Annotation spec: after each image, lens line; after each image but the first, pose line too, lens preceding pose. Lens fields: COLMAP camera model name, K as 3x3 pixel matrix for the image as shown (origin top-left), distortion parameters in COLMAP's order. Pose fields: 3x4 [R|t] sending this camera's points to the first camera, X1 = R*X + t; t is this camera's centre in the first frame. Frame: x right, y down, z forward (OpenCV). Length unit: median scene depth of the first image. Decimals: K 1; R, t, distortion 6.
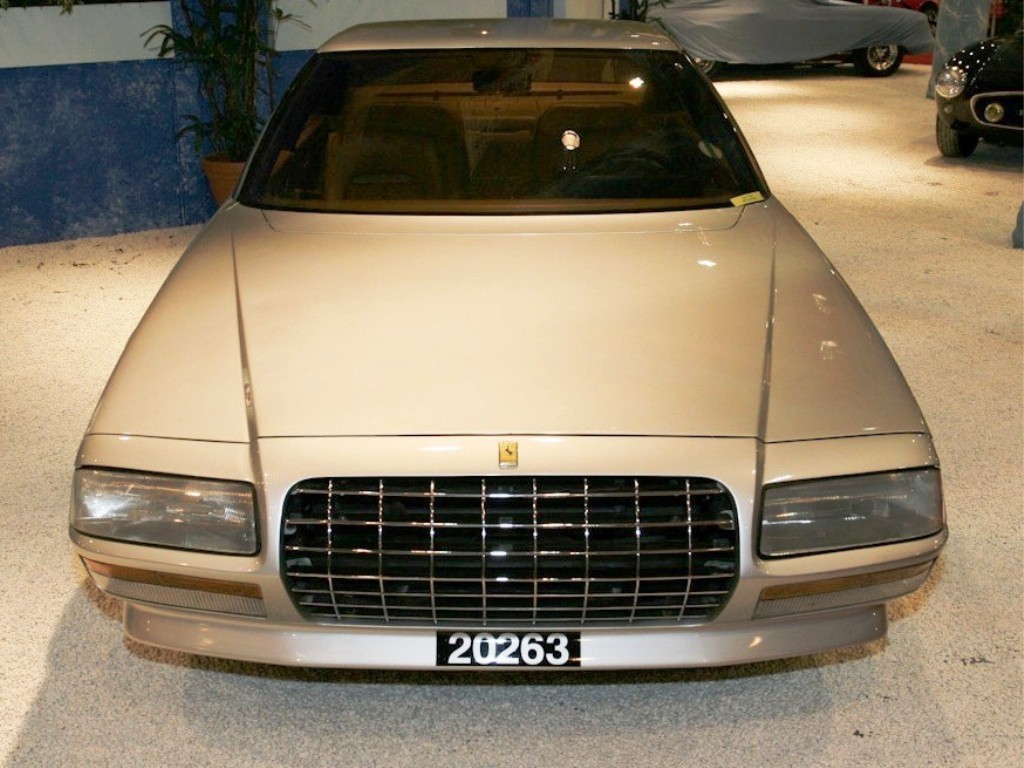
lens RADIAL K [[1172.5, 0, 512.0], [0, 1172.5, 383.8], [0, 0, 1]] dist [-0.085576, 0.000000]
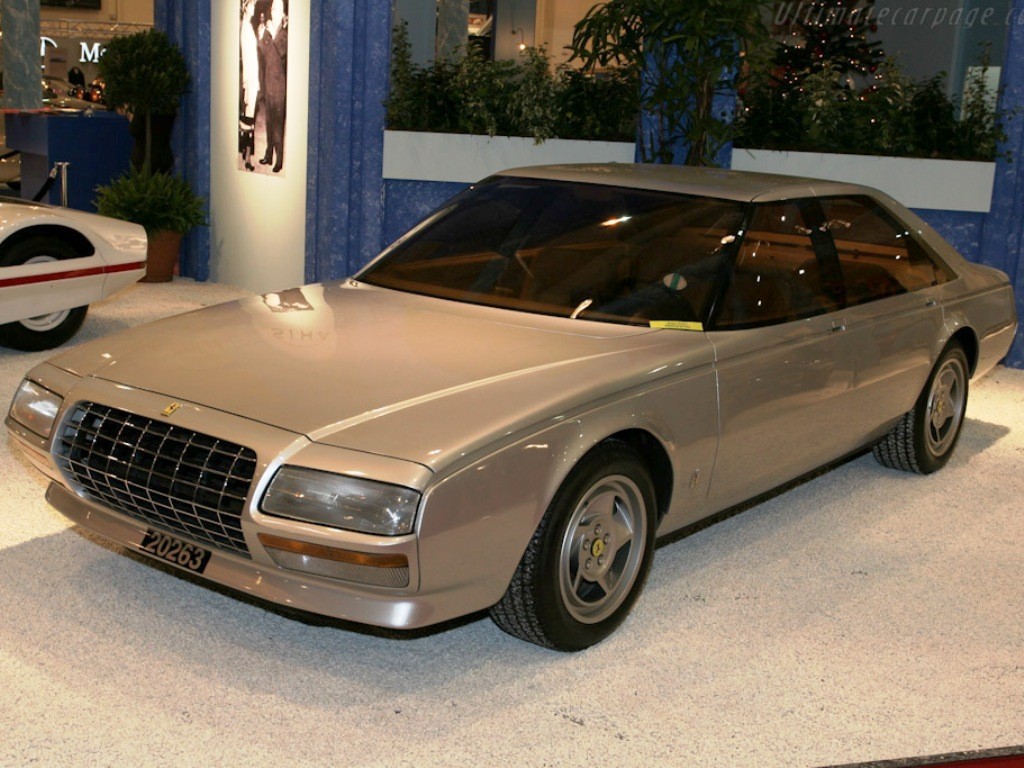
lens RADIAL K [[1103.8, 0, 511.7], [0, 1103.8, 385.4], [0, 0, 1]] dist [0.169061, 0.000000]
pose [[0.838014, 0.191441, -0.510963, 0.896784], [-0.251647, 0.966495, -0.050604, -0.004940], [0.484156, 0.170989, 0.858112, -0.026303]]
